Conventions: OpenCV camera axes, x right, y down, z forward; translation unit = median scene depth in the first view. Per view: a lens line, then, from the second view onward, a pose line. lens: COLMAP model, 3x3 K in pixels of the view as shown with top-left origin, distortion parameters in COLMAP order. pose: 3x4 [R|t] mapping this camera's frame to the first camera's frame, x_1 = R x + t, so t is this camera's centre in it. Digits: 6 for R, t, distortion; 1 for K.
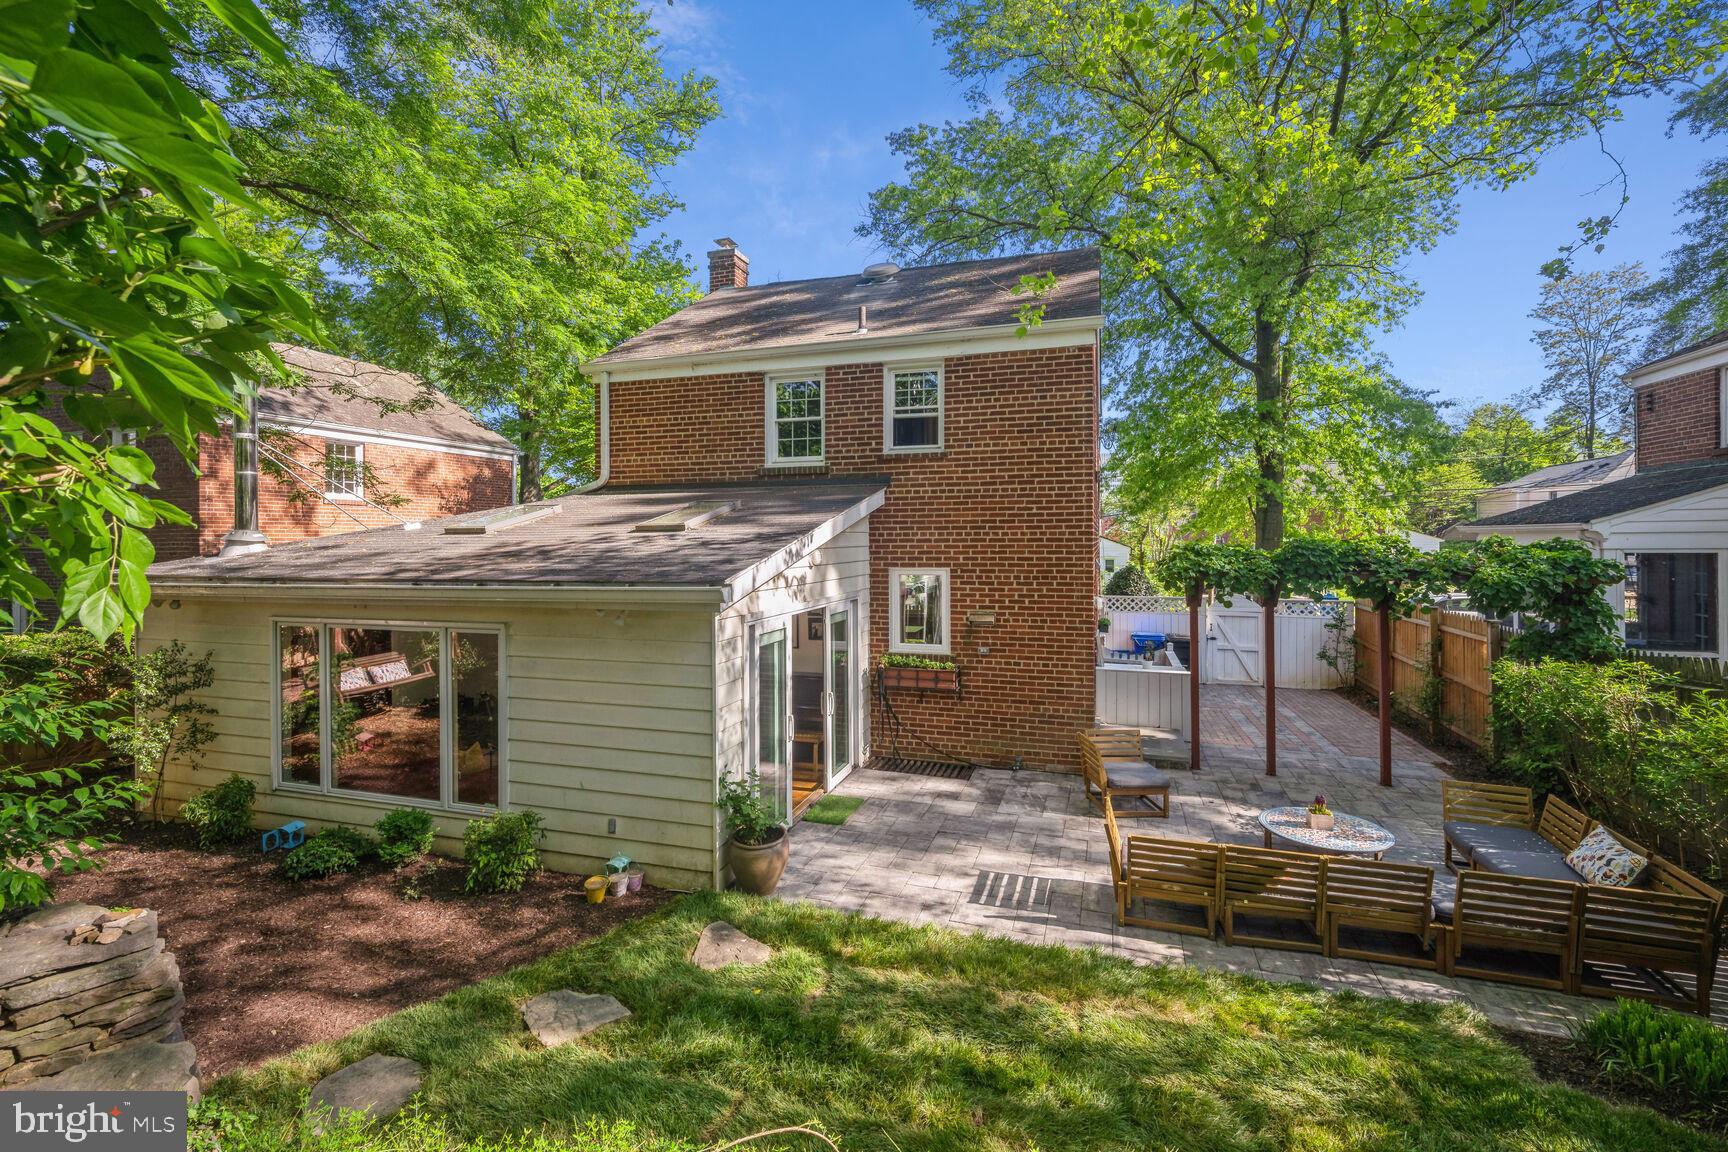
lens RADIAL K [[755.7, 0, 861.3], [0, 755.7, 549.7], [0, 0, 1]] dist [0.000012, -0.000099]
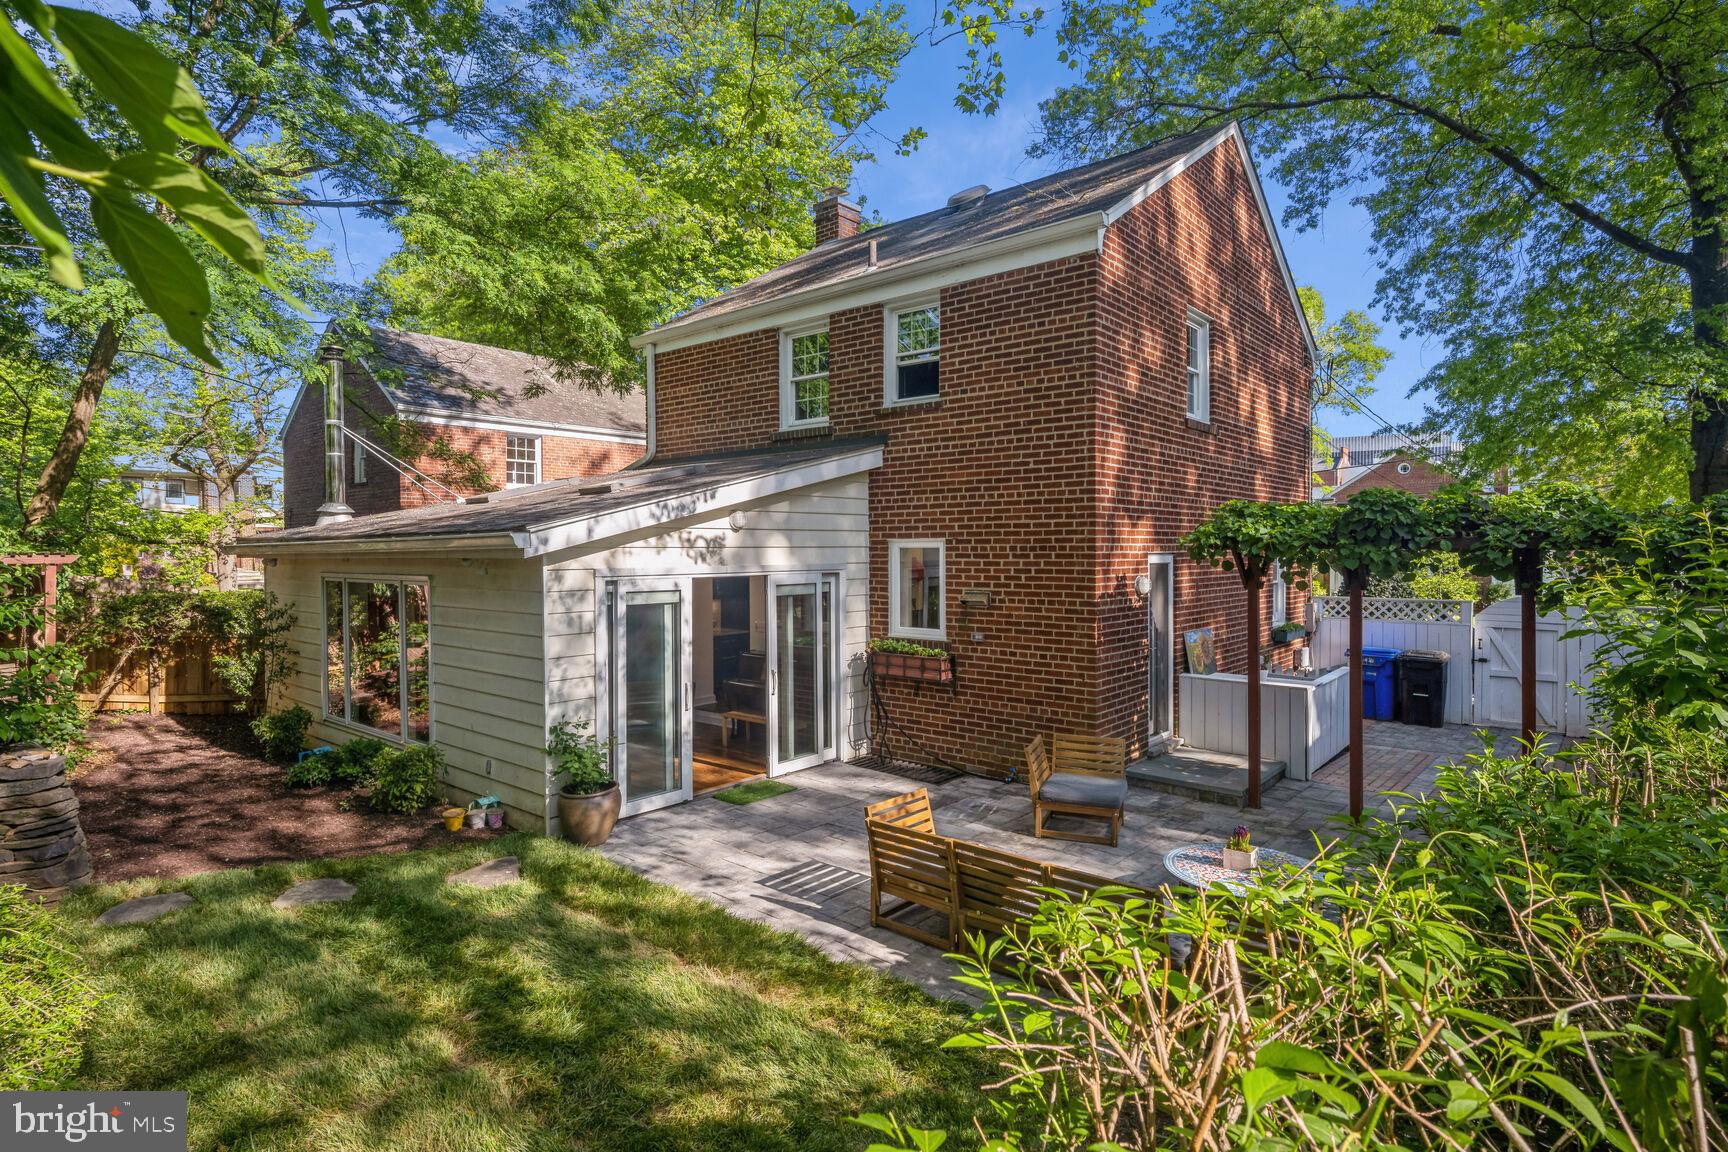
lens RADIAL K [[898.7, 0, 864.0], [0, 898.7, 576.0], [0, 0, 1]] dist [-0.001456, -0.000030]
pose [[0.919418, 0.014124, -0.393029, 0.450923], [-0.007947, 0.999818, 0.017337, 0.052219], [0.393203, -0.012817, 0.919363, 0.041542]]
